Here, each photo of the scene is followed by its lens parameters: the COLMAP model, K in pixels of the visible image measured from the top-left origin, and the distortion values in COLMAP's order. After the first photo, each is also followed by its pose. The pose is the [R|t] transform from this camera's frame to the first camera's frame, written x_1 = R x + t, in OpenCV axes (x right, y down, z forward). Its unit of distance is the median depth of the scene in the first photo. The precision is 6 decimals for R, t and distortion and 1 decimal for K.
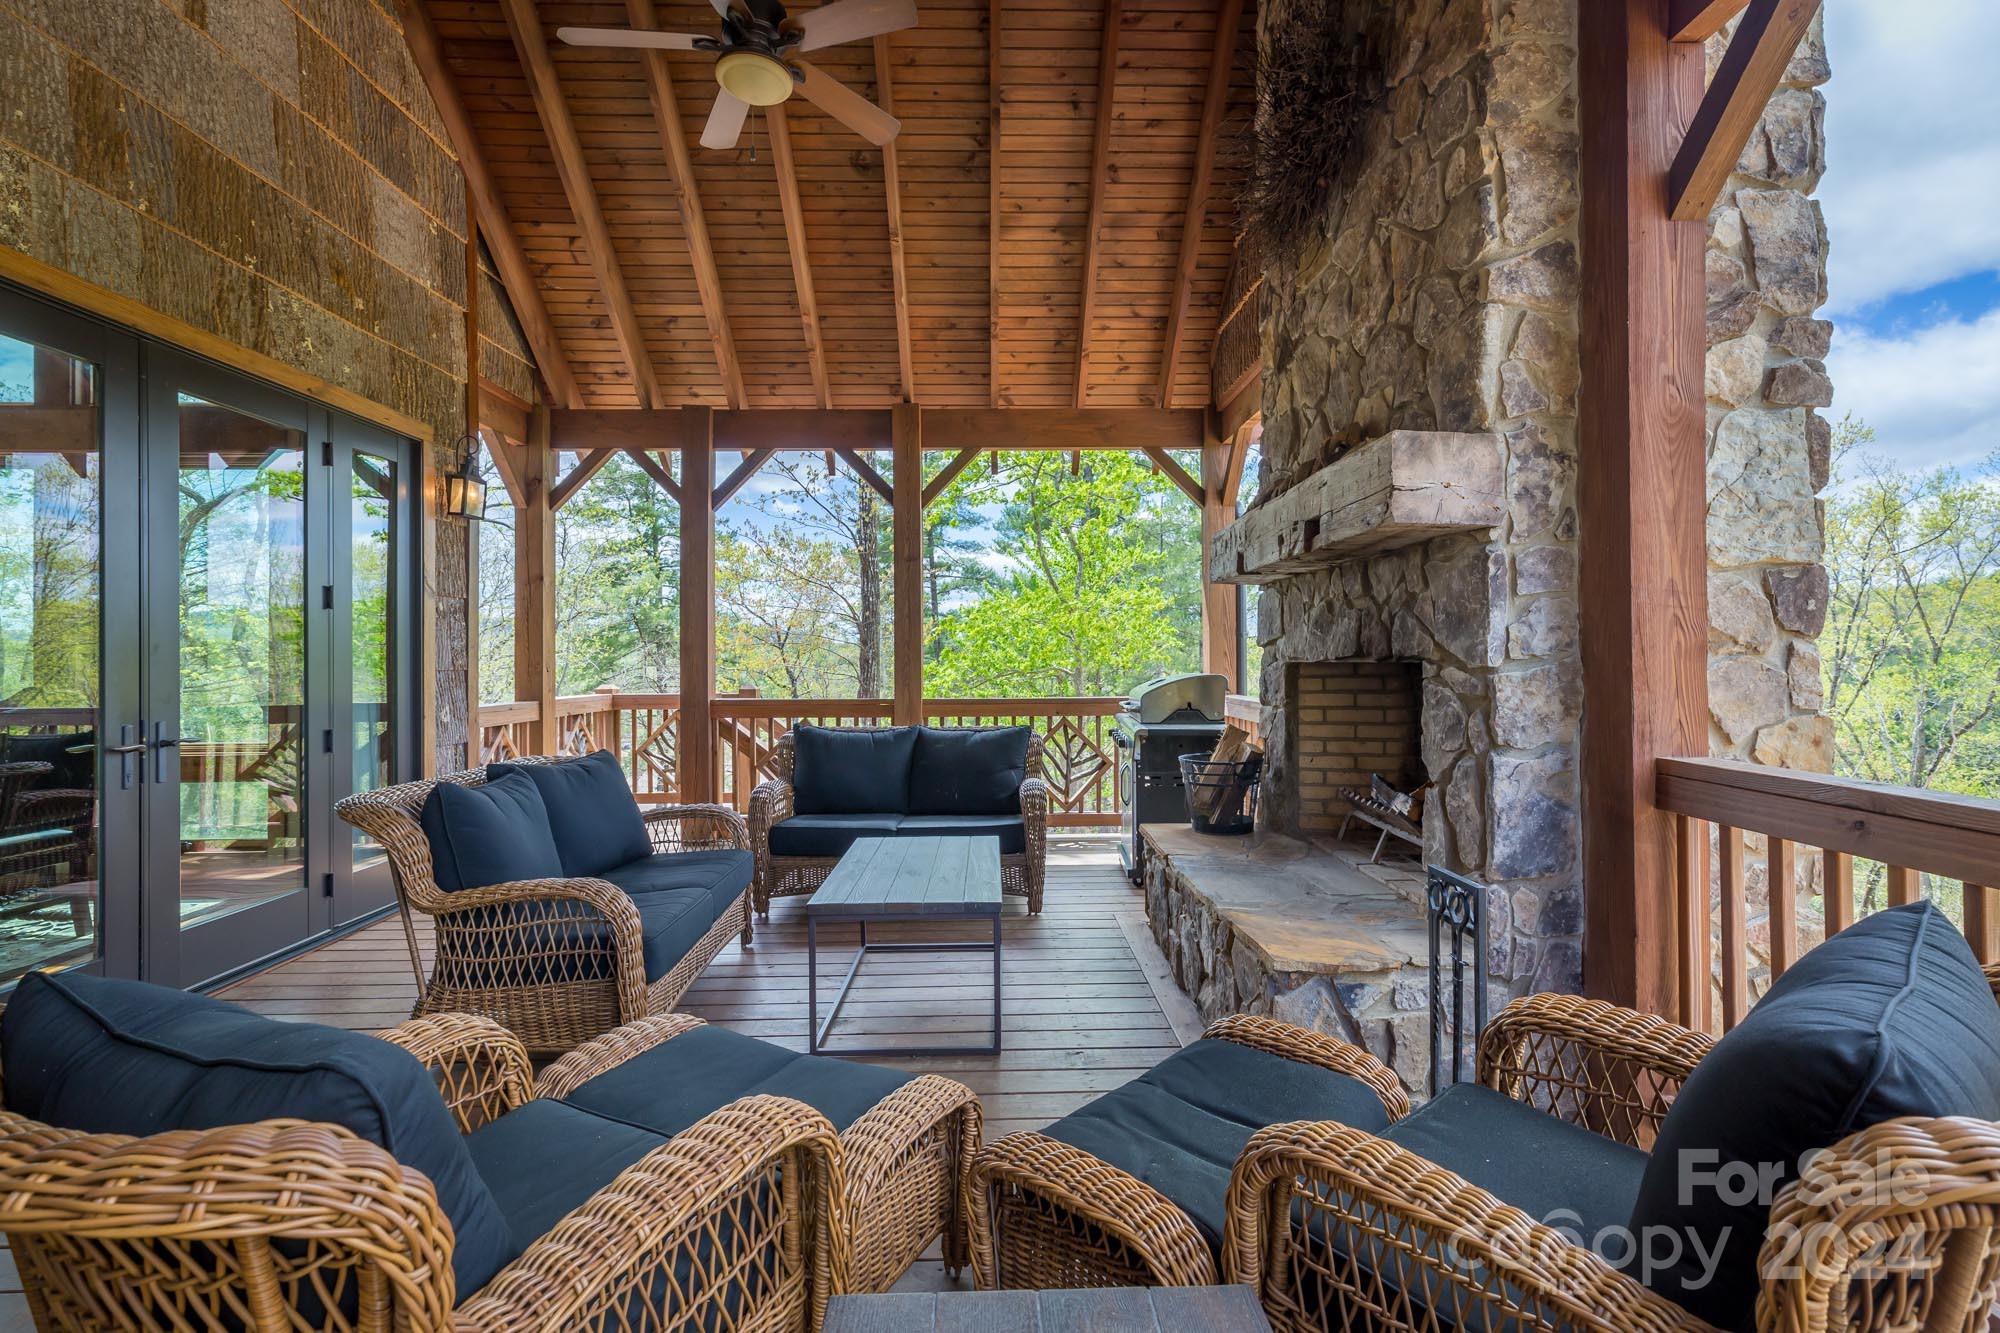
lens RADIAL K [[924.8, 0, 1002.1], [0, 924.8, 643.1], [0, 0, 1]] dist [0.002781, 0.000524]
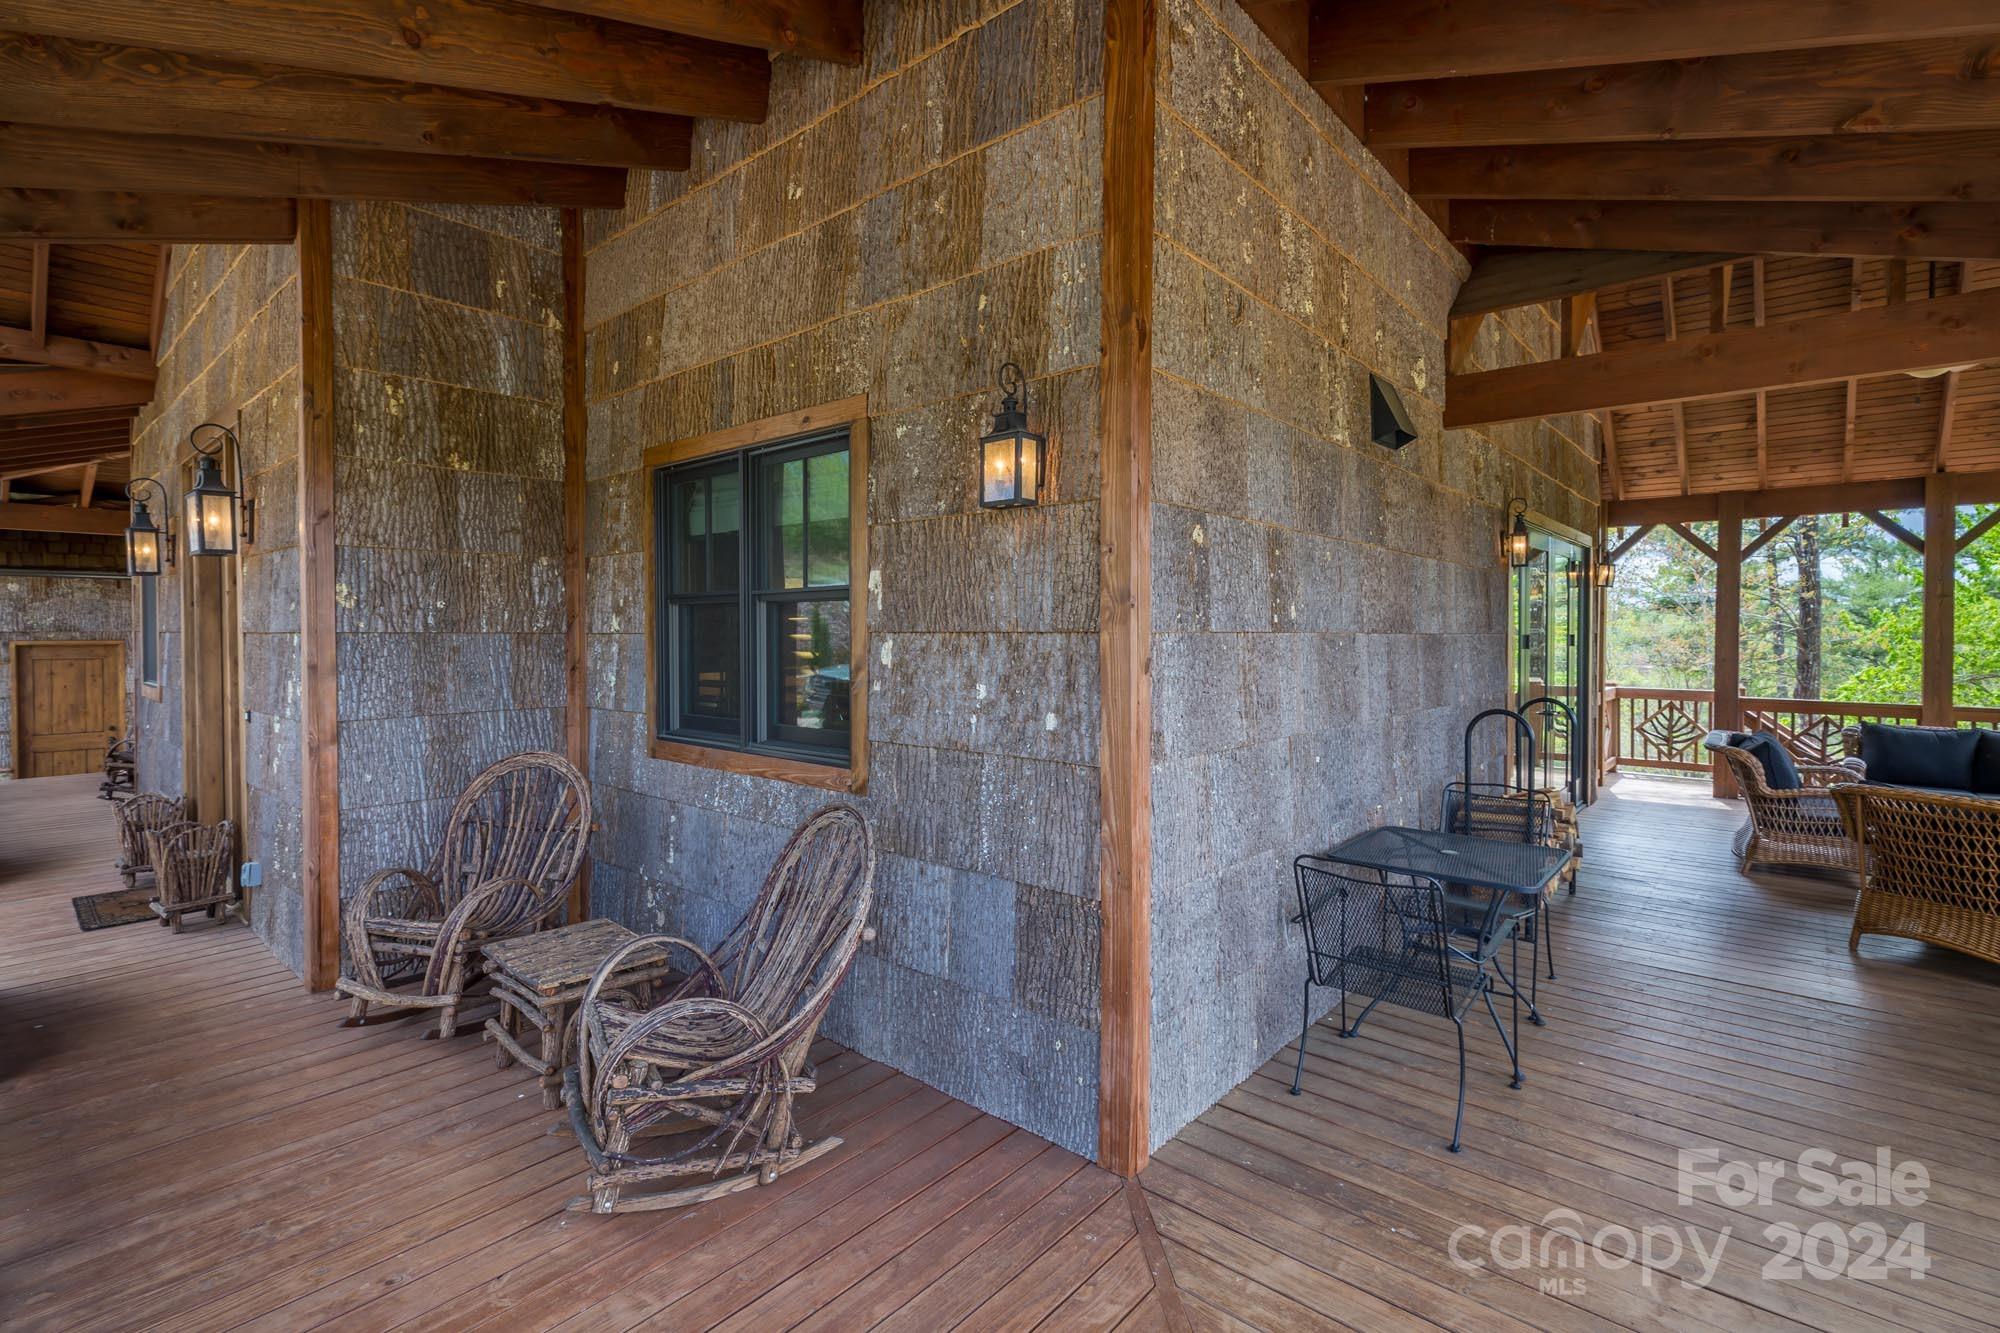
lens RADIAL K [[924.8, 0, 1002.1], [0, 924.8, 643.1], [0, 0, 1]] dist [0.002781, 0.000524]
pose [[0.739002, 0.017270, -0.673482, -0.479245], [0.003382, 0.999564, 0.029343, -0.166705], [0.673695, -0.023962, 0.738621, -1.989688]]
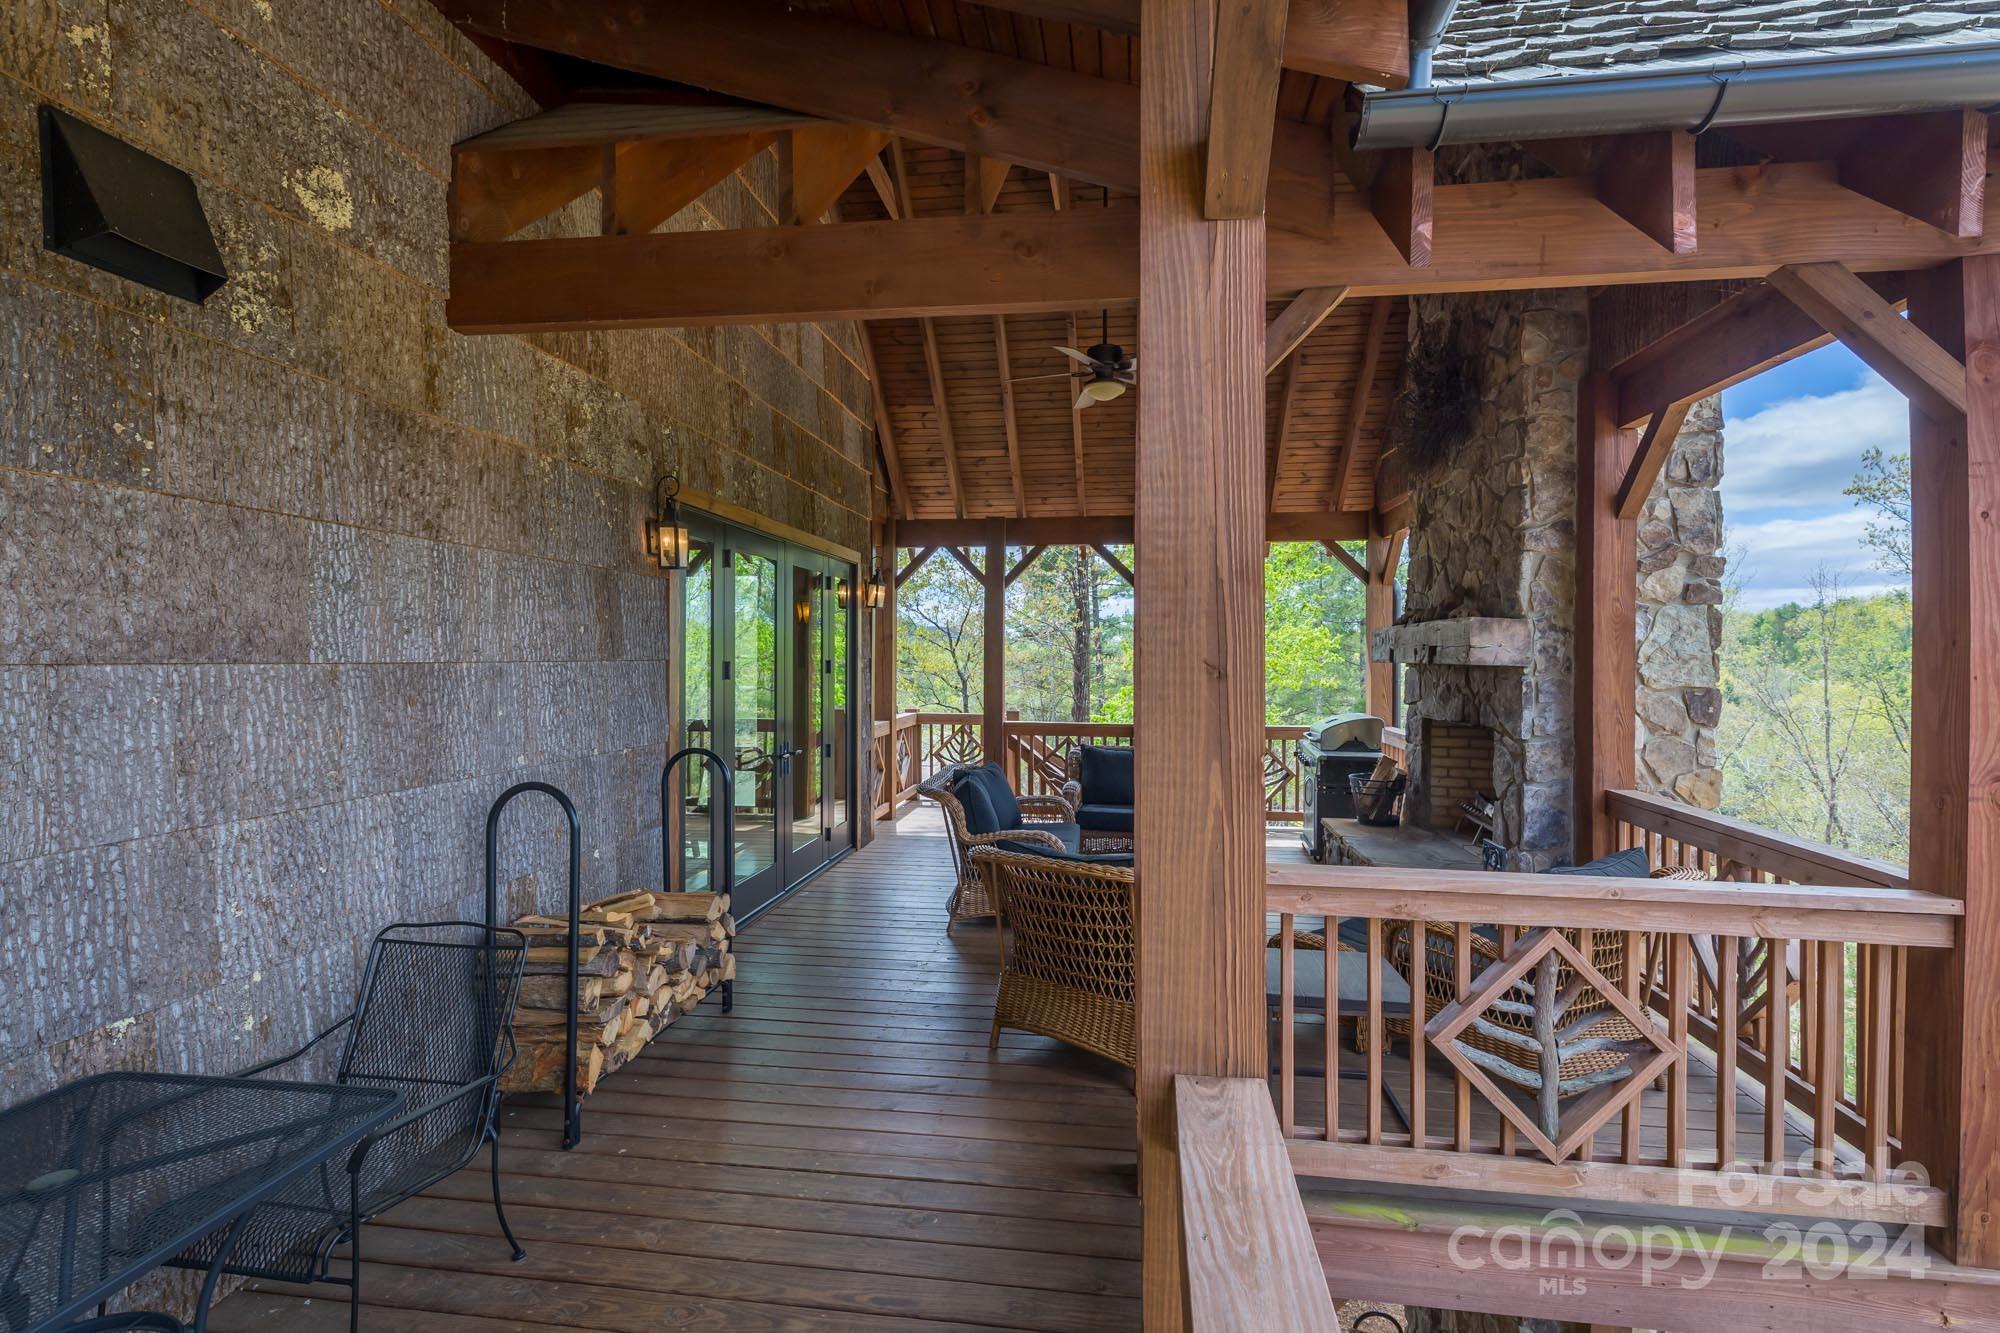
lens RADIAL K [[915.9, 0, 998.5], [0, 915.9, 653.8], [0, 0, 1]] dist [0.000542, 0.000168]
pose [[0.985983, 0.008812, -0.166614, -0.215280], [-0.006582, 0.999881, 0.013933, -0.158102], [0.166717, -0.012641, 0.985924, -0.977065]]
